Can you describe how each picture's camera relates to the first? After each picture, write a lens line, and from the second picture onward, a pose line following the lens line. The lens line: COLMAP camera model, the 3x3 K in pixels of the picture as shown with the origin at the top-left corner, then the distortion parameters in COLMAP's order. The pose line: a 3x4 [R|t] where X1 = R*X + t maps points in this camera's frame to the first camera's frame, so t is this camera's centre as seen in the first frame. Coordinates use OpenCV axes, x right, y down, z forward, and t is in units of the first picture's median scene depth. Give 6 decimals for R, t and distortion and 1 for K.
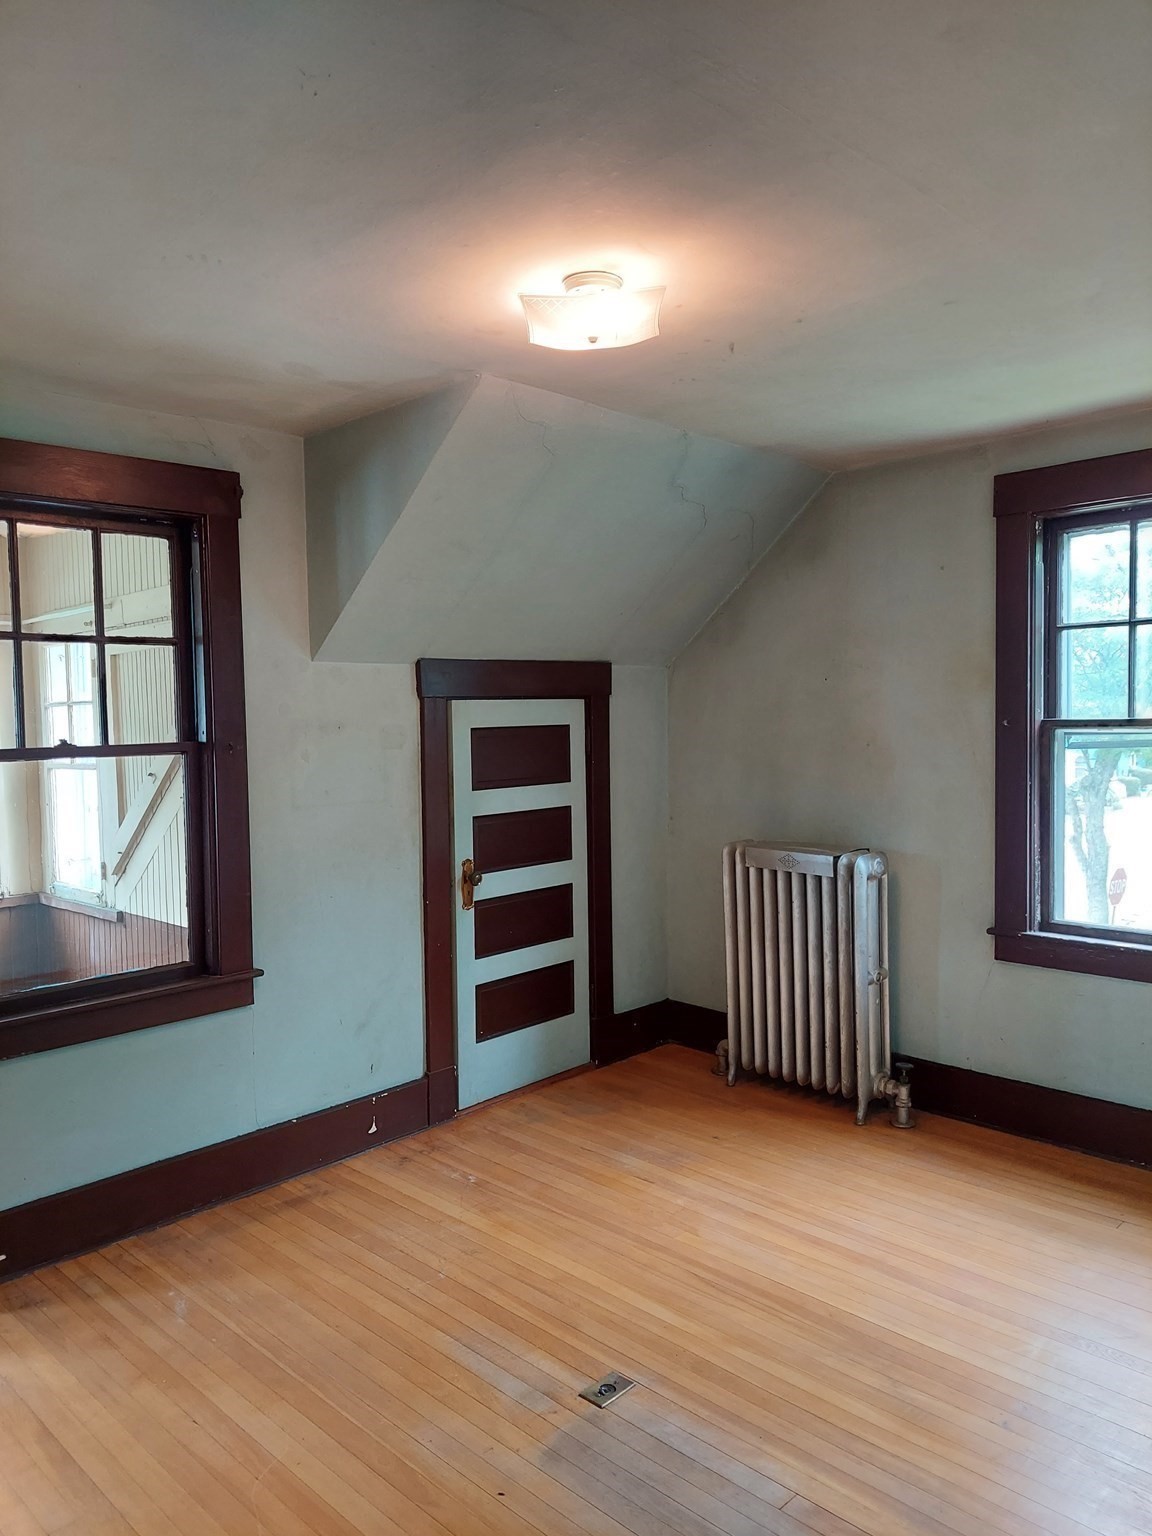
lens RADIAL K [[1106.8, 0, 558.3], [0, 1106.8, 758.1], [0, 0, 1]] dist [0.071401, -0.076255]
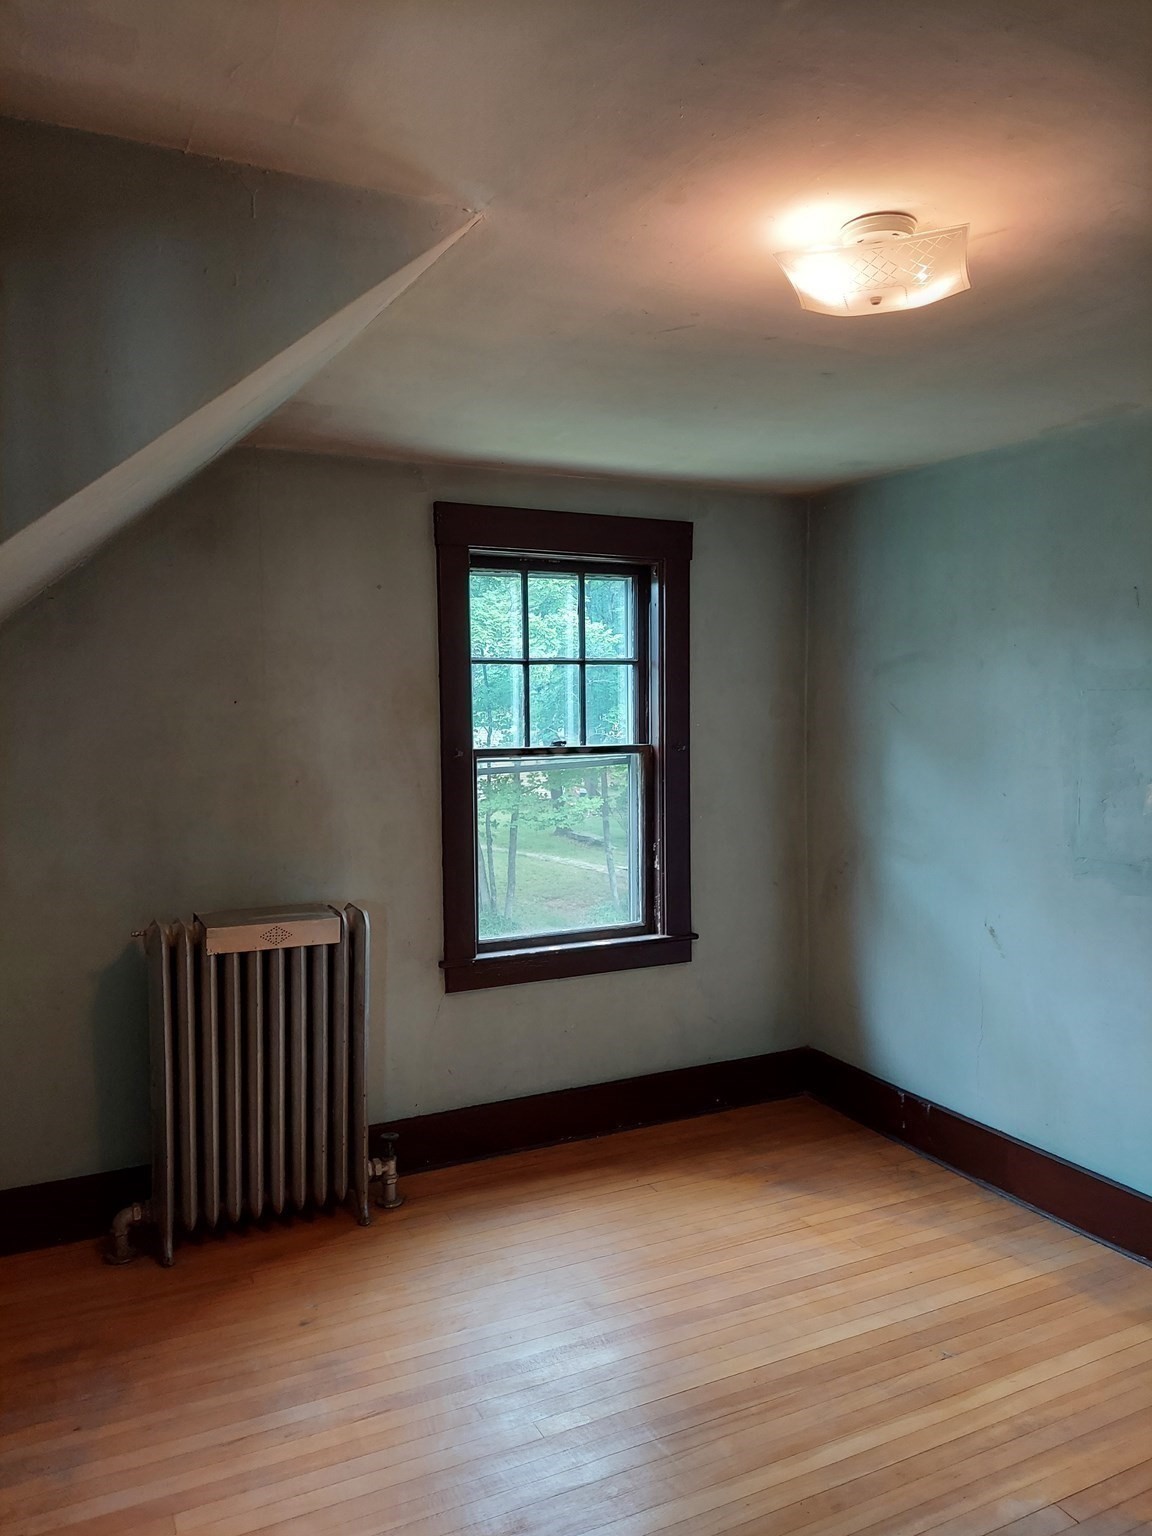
lens RADIAL K [[1106.8, 0, 528.3], [0, 1106.8, 762.8], [0, 0, 1]] dist [0.071401, -0.076255]
pose [[0.318240, -0.035177, 0.947357, -0.513073], [0.034843, 0.999070, 0.025392, -0.046112], [-0.947370, 0.024928, 0.319170, 0.622580]]
